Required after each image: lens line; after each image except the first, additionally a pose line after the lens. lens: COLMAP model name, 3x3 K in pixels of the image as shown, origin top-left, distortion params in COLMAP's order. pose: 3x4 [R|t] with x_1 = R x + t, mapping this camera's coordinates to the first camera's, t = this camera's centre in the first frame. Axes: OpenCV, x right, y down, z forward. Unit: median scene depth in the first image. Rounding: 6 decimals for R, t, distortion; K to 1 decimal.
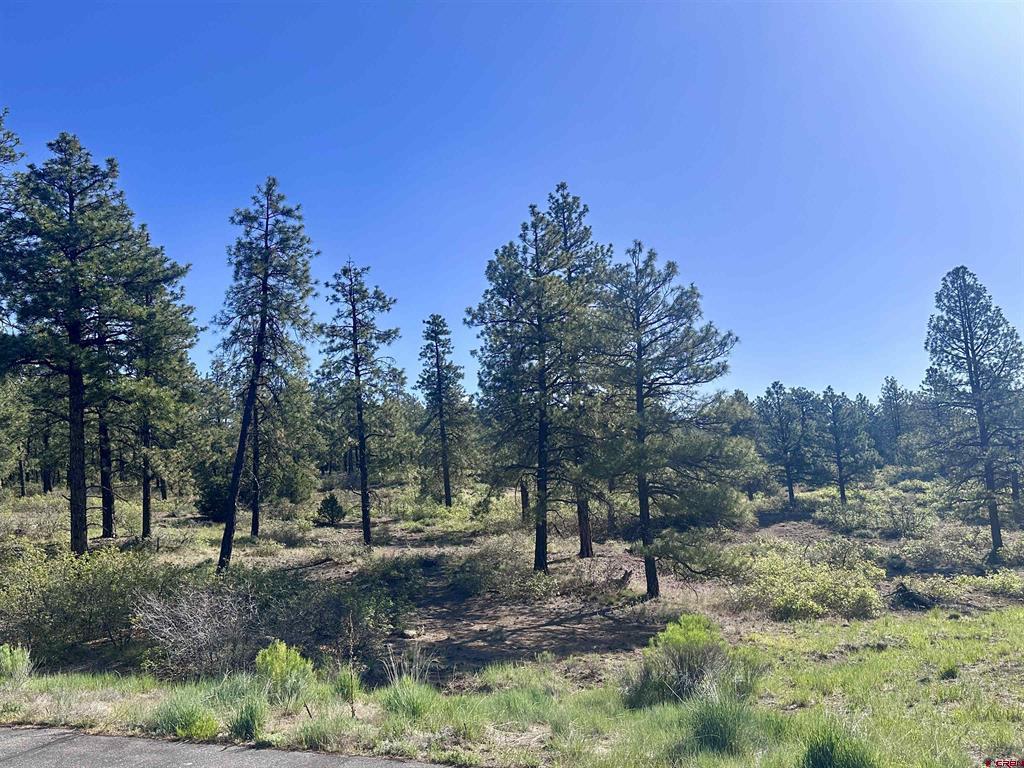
lens RADIAL K [[898.2, 0, 512.0], [0, 898.2, 384.0], [0, 0, 1]] dist [0.249964, -0.603873]
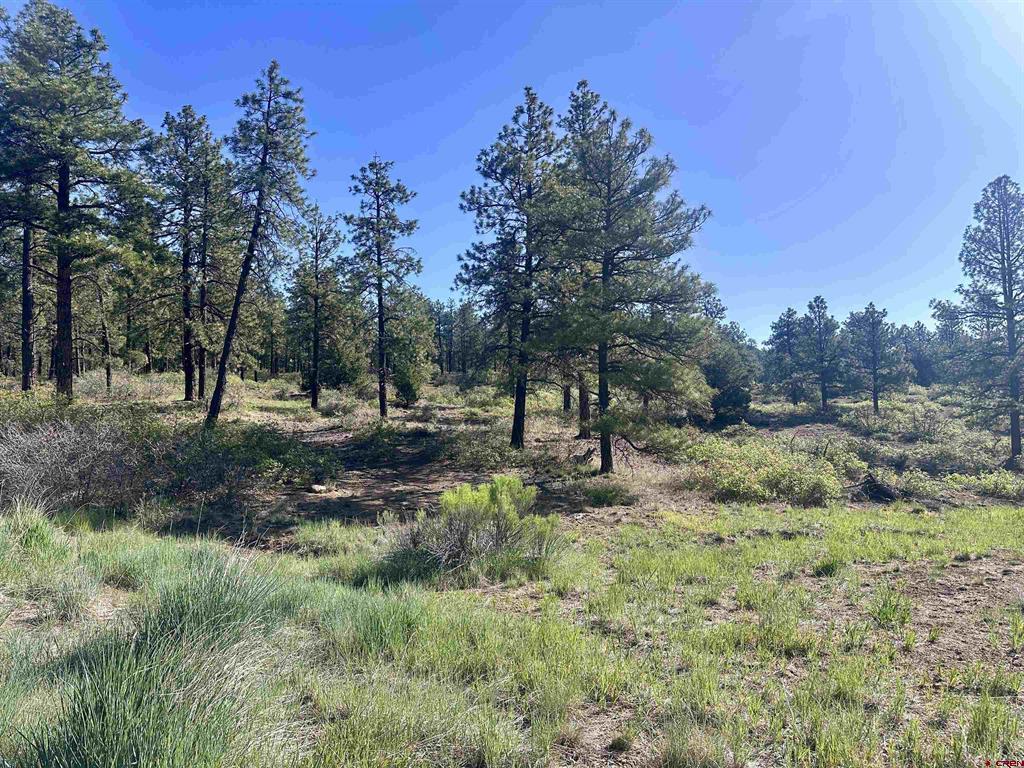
lens RADIAL K [[719.8, 0, 512.0], [0, 719.8, 384.0], [0, 0, 1]] dist [0.083551, -0.112528]
pose [[0.986454, 0.042848, -0.158341, 0.130138], [-0.027363, 0.994740, 0.098714, 0.044390], [0.161738, -0.093044, 0.982438, 0.156032]]
